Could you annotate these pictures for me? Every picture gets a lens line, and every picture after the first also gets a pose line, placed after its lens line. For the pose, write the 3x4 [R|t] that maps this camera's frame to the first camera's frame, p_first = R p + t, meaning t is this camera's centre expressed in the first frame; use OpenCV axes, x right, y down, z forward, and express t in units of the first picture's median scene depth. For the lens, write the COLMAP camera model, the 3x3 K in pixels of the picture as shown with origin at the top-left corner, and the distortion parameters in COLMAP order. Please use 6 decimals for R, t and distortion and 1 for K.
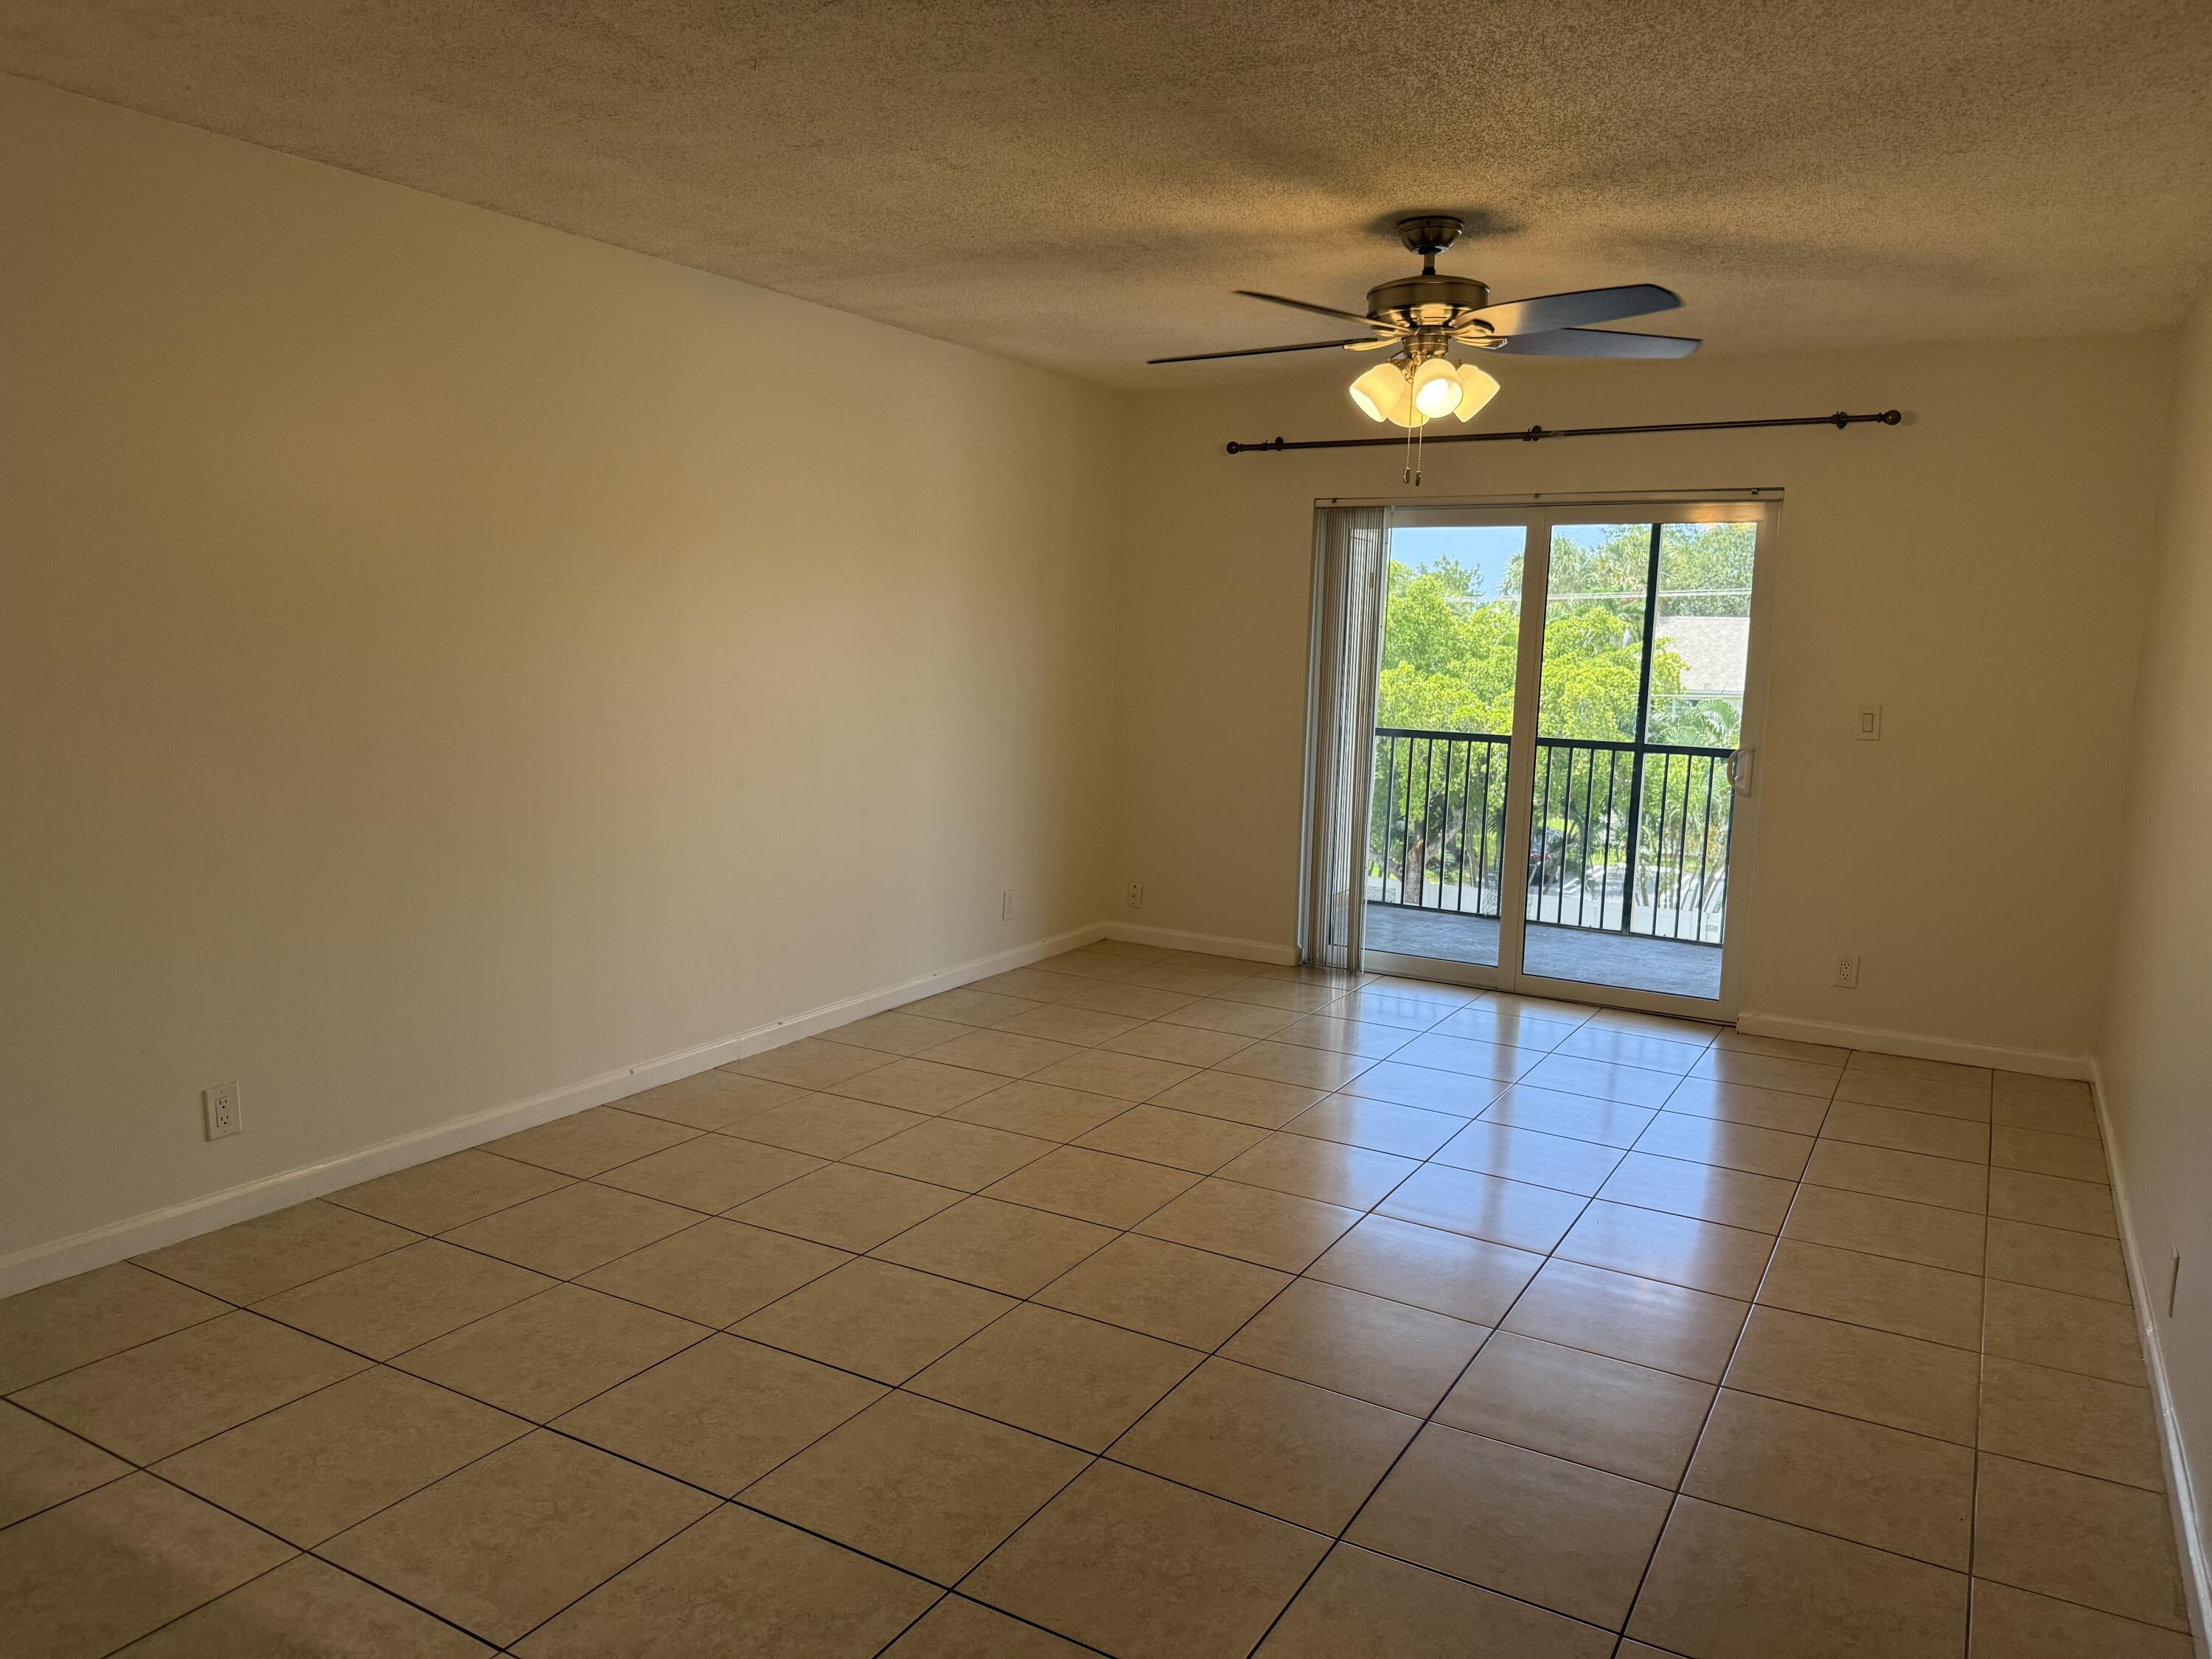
lens RADIAL K [[1546.4, 0, 1120.7], [0, 1546.4, 855.0], [0, 0, 1]] dist [0.071899, -0.097046]
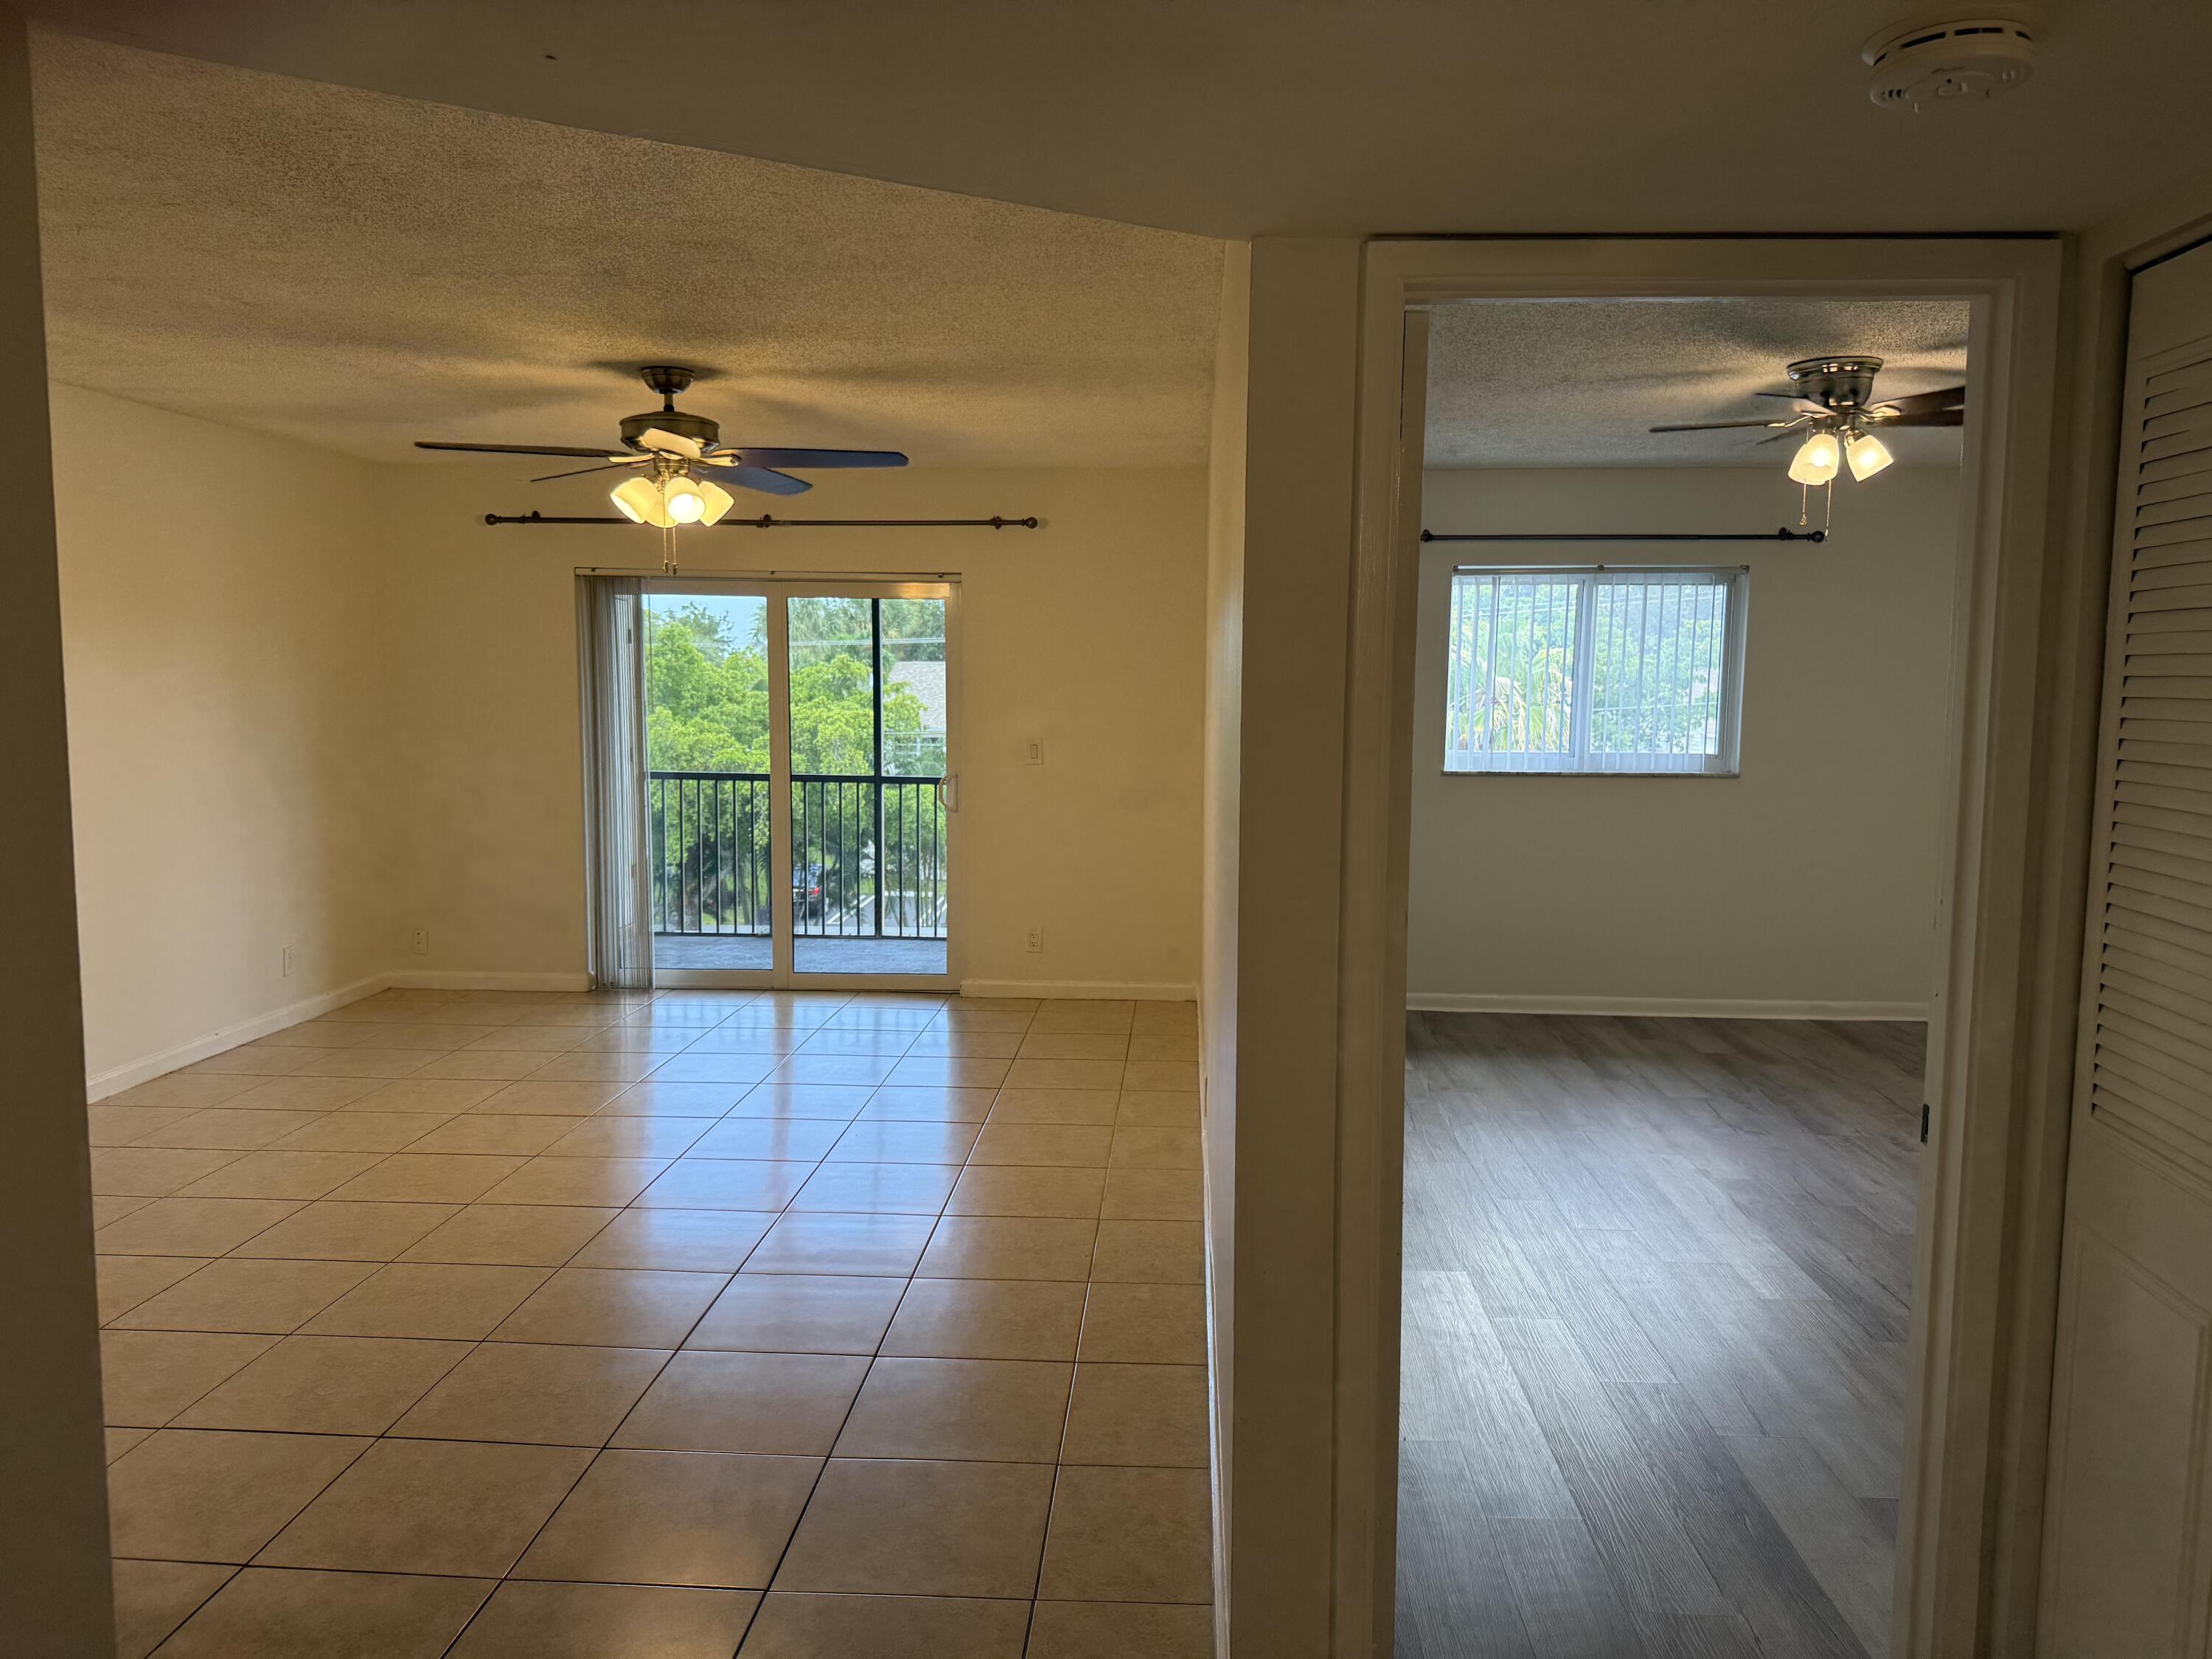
lens RADIAL K [[1546.4, 0, 1120.7], [0, 1546.4, 855.0], [0, 0, 1]] dist [0.071899, -0.097046]
pose [[0.892533, -0.067972, 0.445830, -0.033665], [0.080200, 0.996742, -0.008591, 0.014242], [-0.443794, 0.043424, 0.895076, -0.145516]]
